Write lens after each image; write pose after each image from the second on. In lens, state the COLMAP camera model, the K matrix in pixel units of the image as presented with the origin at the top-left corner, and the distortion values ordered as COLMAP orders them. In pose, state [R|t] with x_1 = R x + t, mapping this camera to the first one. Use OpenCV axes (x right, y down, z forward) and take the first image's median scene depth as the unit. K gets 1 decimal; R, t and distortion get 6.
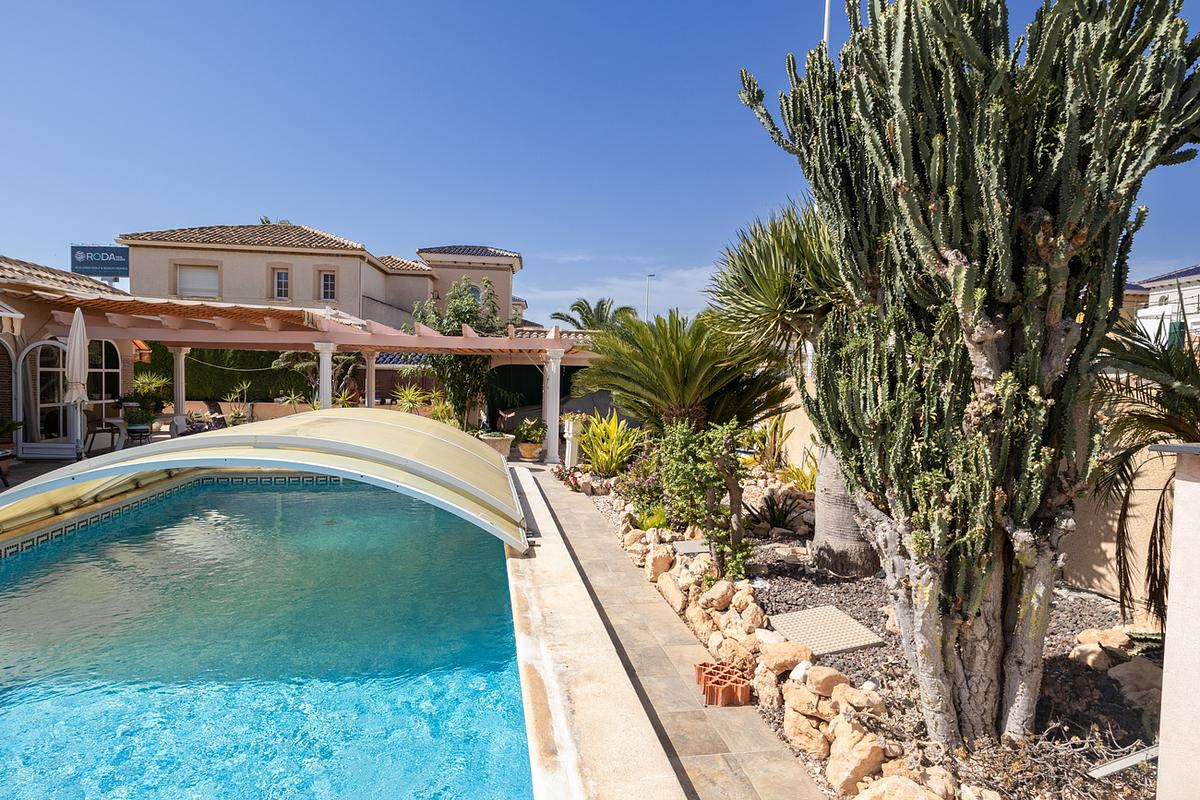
lens RADIAL K [[597.1, 0, 604.9], [0, 597.1, 401.6], [0, 0, 1]] dist [-0.007118, -0.000087]
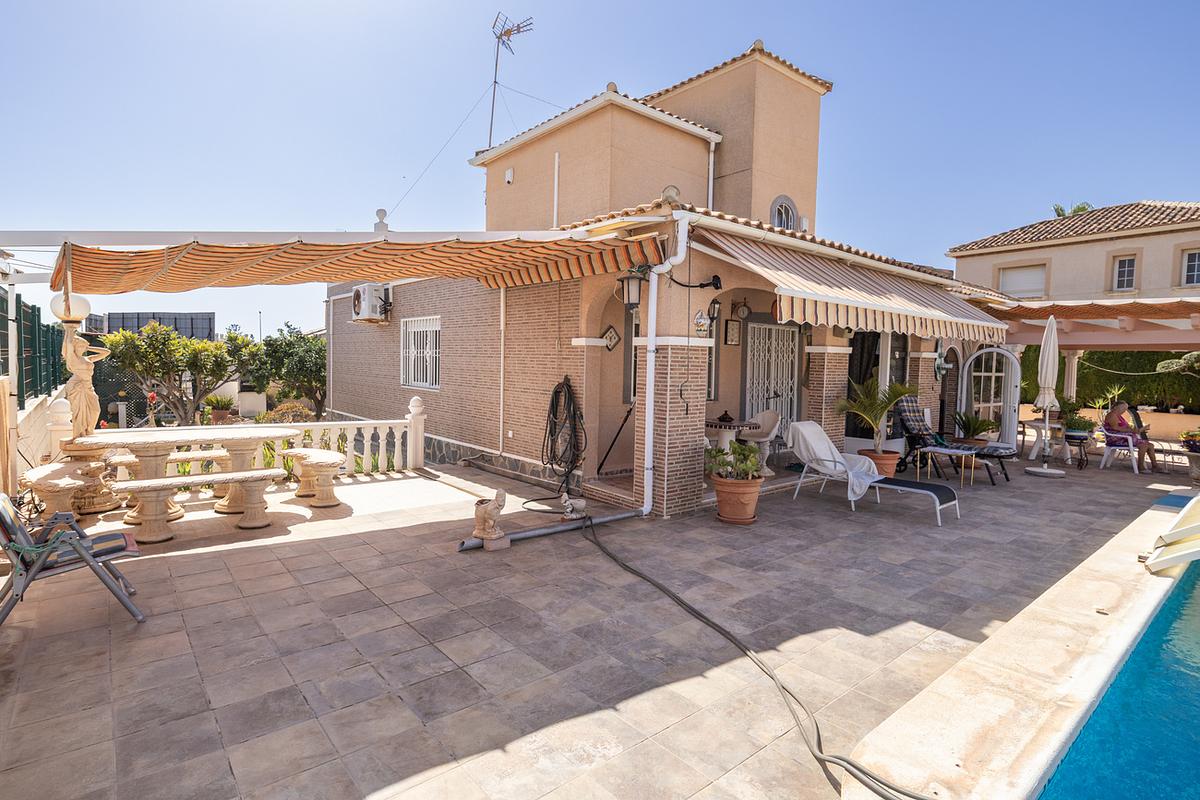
lens RADIAL K [[597.1, 0, 606.1], [0, 597.1, 396.1], [0, 0, 1]] dist [-0.007118, -0.000087]
pose [[0.477828, 0.036408, -0.877699, -0.231826], [-0.044002, 0.998878, 0.017480, -0.001335], [0.877351, 0.030269, 0.478894, -0.116406]]
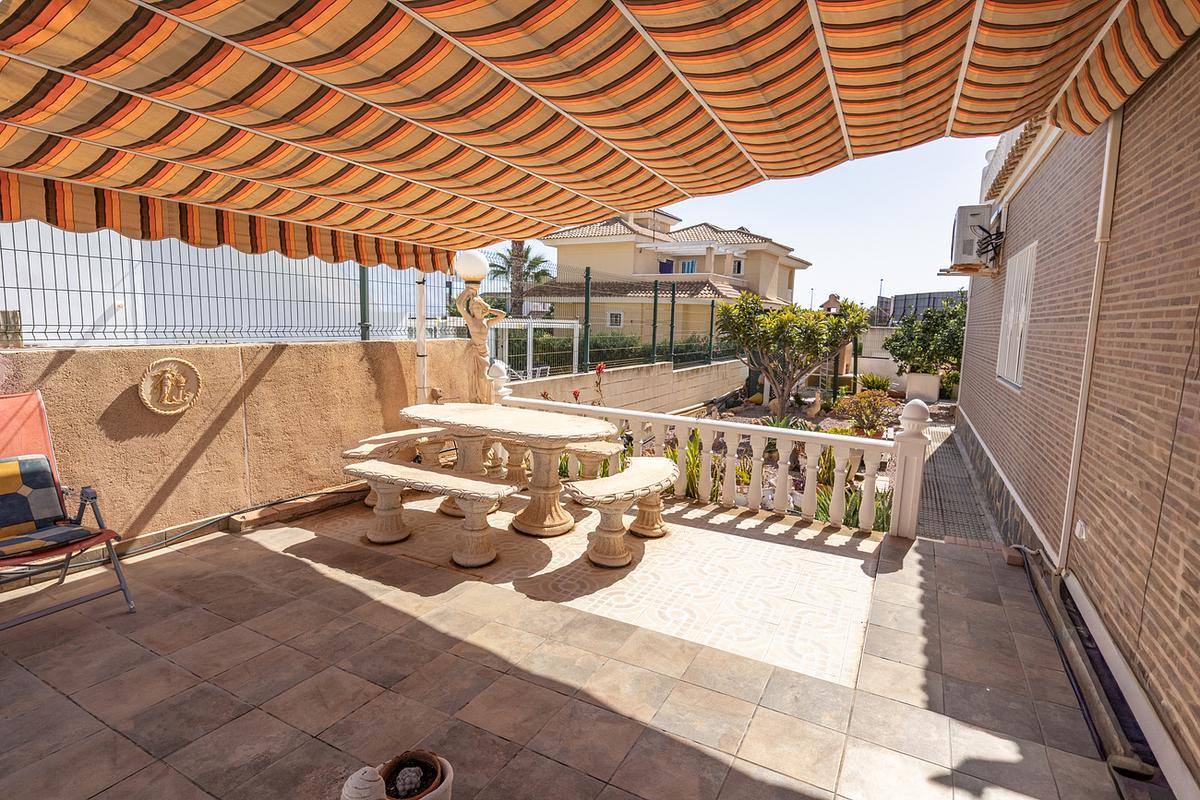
lens RADIAL K [[597.1, 0, 602.1], [0, 597.1, 392.6], [0, 0, 1]] dist [-0.007118, -0.000087]
pose [[-0.636154, 0.047669, -0.770088, -0.545877], [-0.077071, 0.989172, 0.124898, -0.012292], [0.767703, 0.138806, -0.625591, 0.093182]]
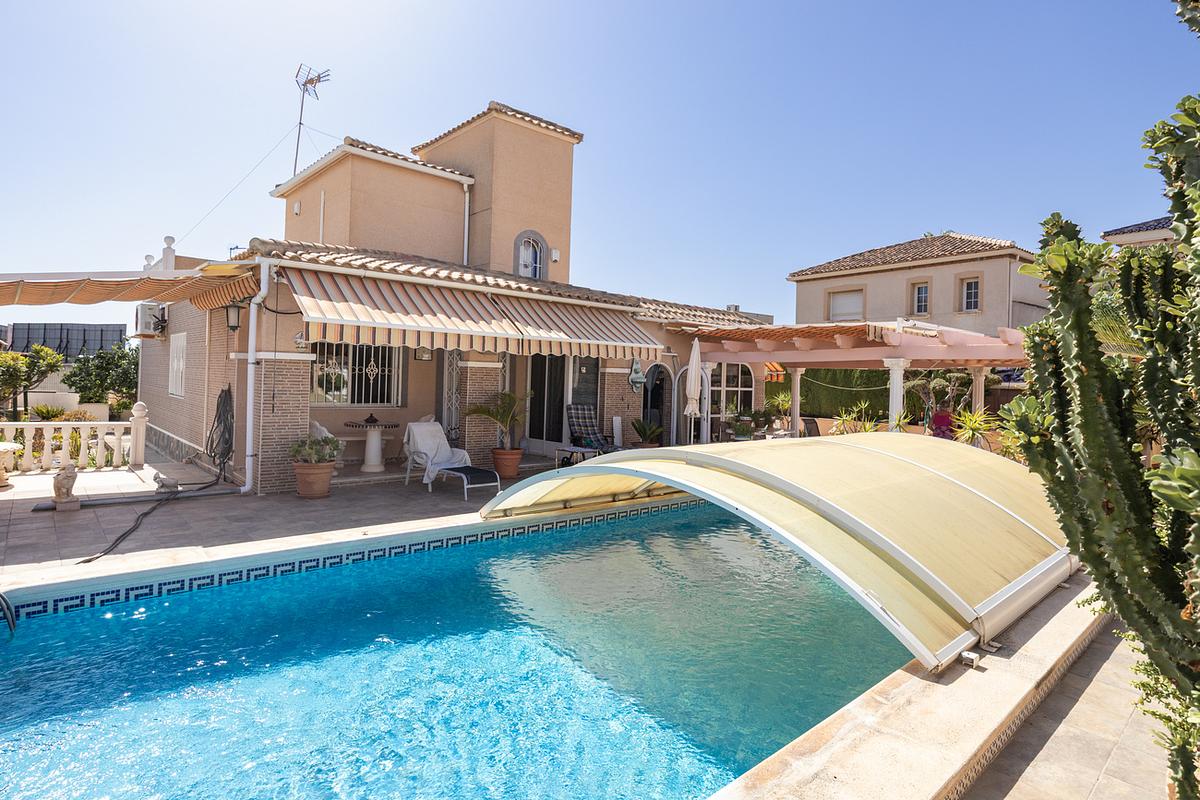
lens RADIAL K [[630.5, 0, 611.6], [0, 630.5, 375.6], [0, 0, 1]] dist [-0.005587, -0.001787]
pose [[0.515615, -0.016010, -0.856671, 0.097819], [-0.049500, 0.997599, -0.048437, -0.004758], [0.855390, 0.067380, 0.513584, 0.121637]]
